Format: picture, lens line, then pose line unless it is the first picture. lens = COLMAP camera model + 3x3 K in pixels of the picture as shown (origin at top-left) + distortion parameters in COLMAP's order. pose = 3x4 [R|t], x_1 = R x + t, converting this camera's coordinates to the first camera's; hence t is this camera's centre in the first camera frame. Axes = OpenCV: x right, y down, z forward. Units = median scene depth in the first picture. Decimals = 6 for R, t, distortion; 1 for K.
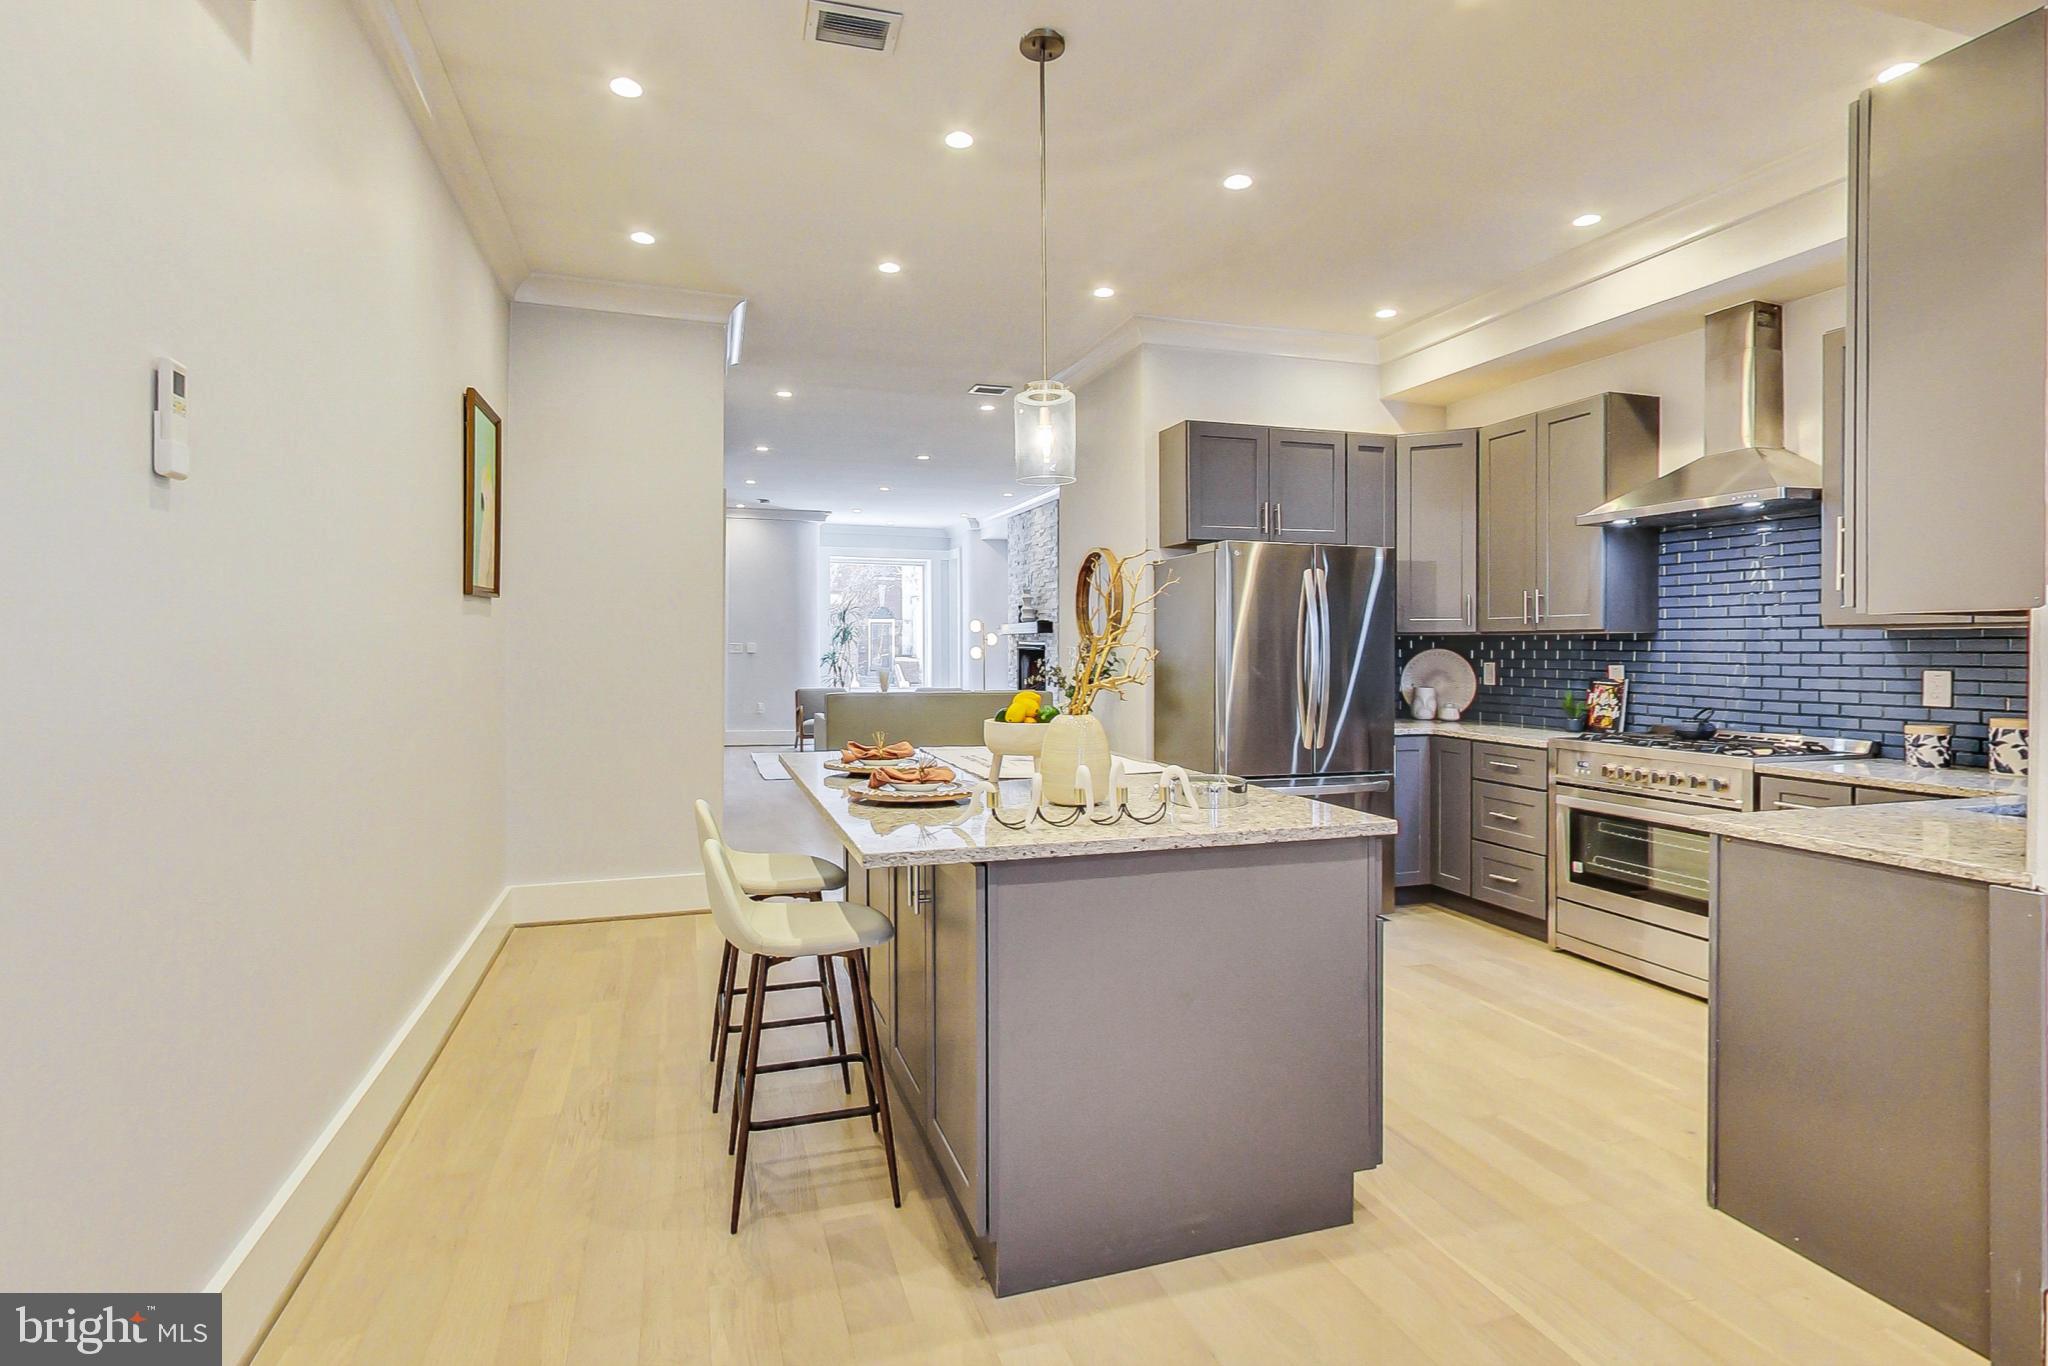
lens RADIAL K [[1026.7, 0, 1022.6], [0, 1026.7, 660.9], [0, 0, 1]] dist [-0.004135, -0.001173]
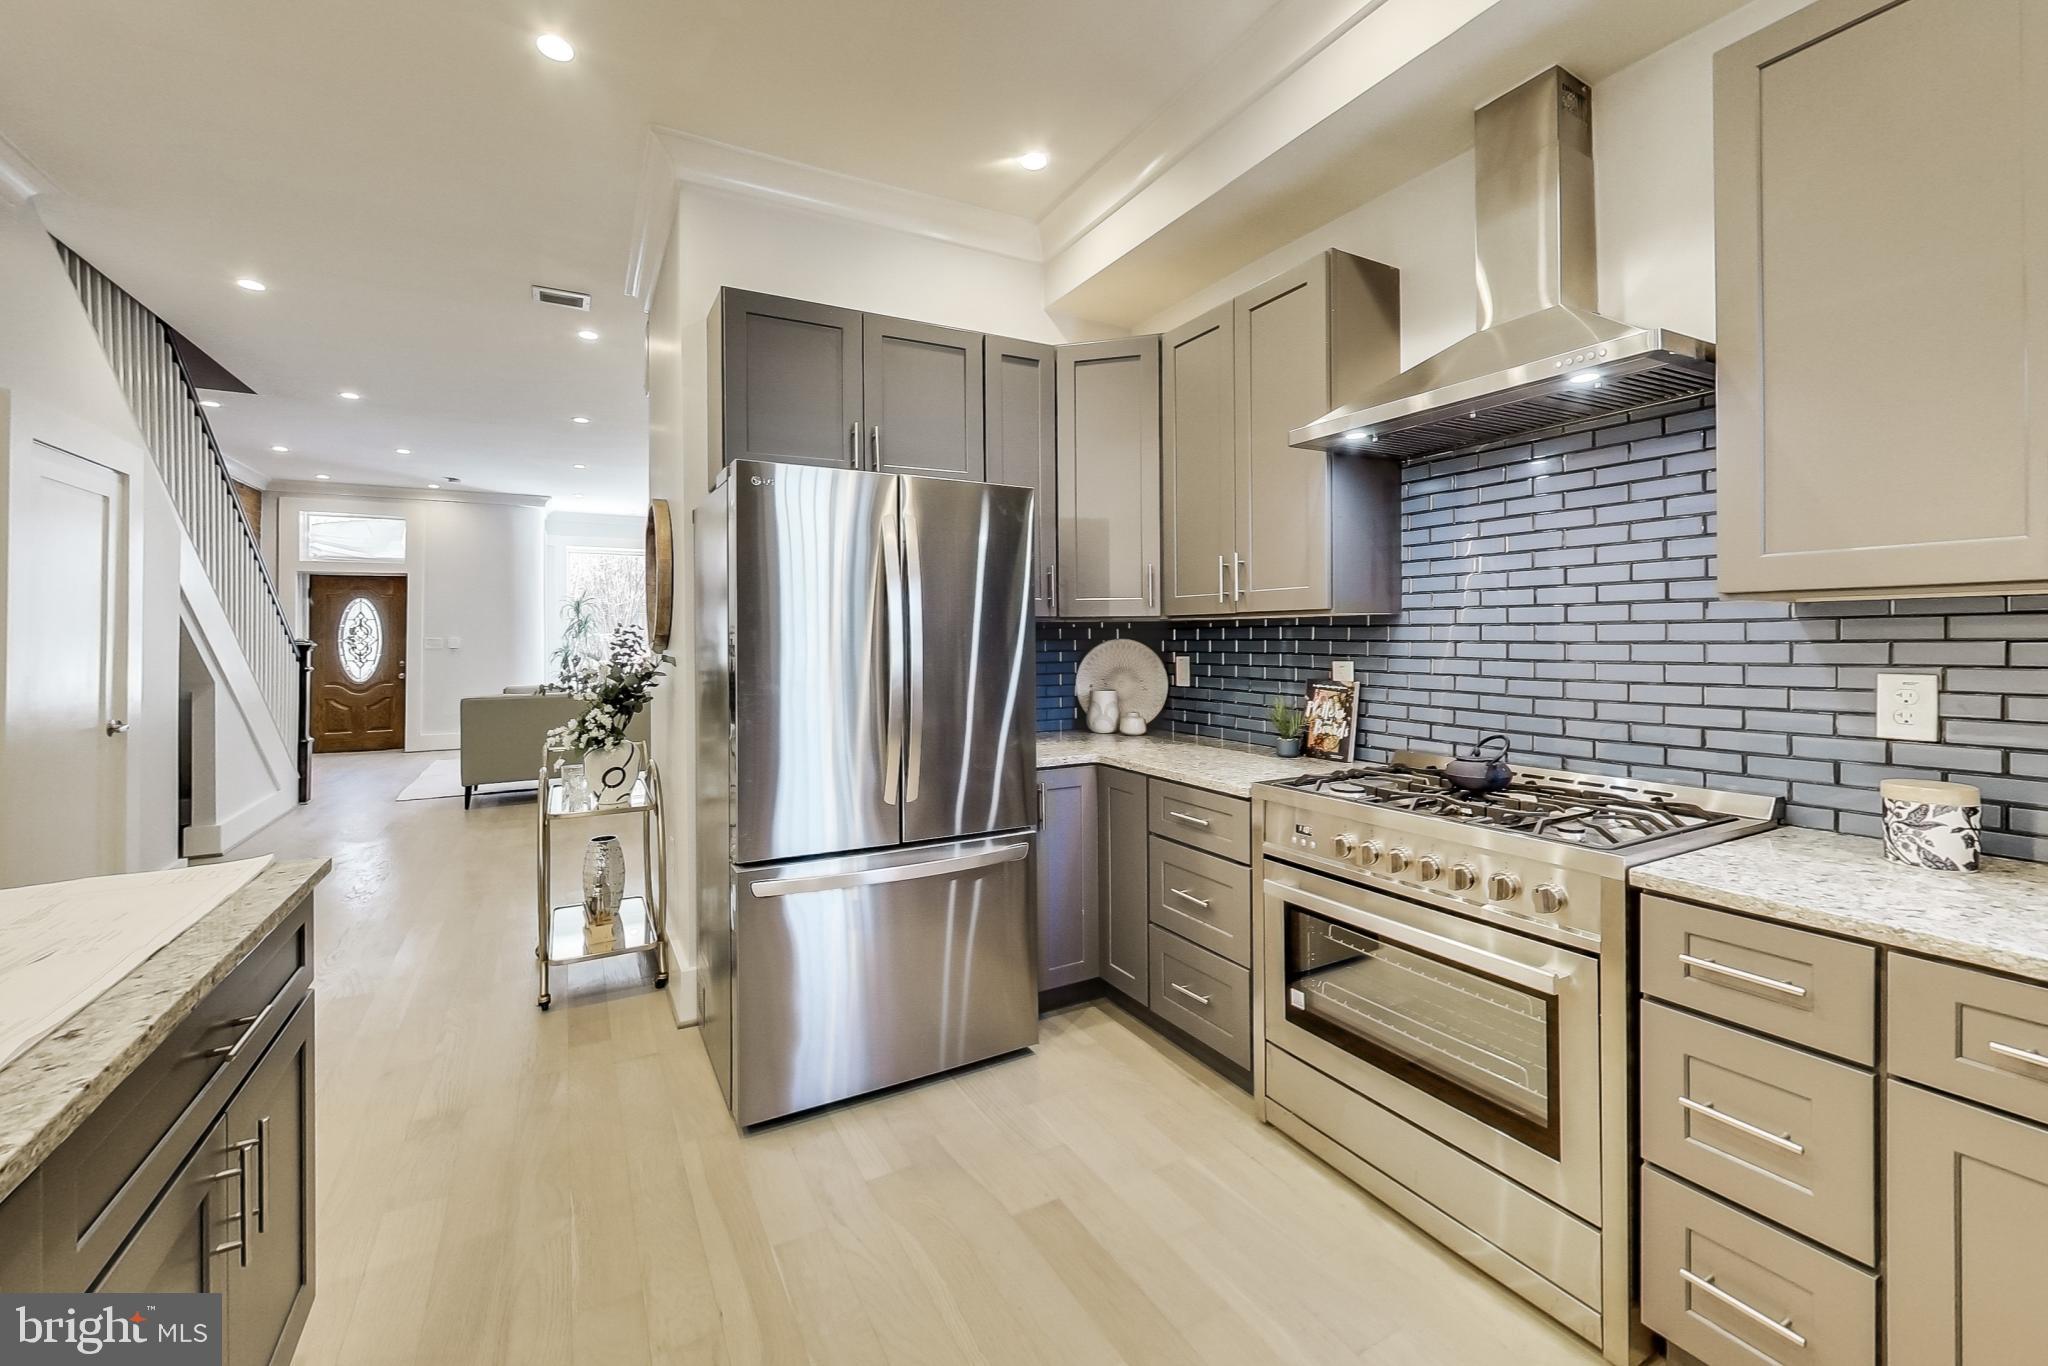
lens RADIAL K [[832.4, 0, 1021.7], [0, 832.4, 647.8], [0, 0, 1]] dist [0.001598, 0.000203]
pose [[0.981694, -0.009131, 0.190245, 0.259945], [0.009505, 0.999954, -0.001051, -0.006530], [-0.190227, 0.002840, 0.981736, 0.490796]]
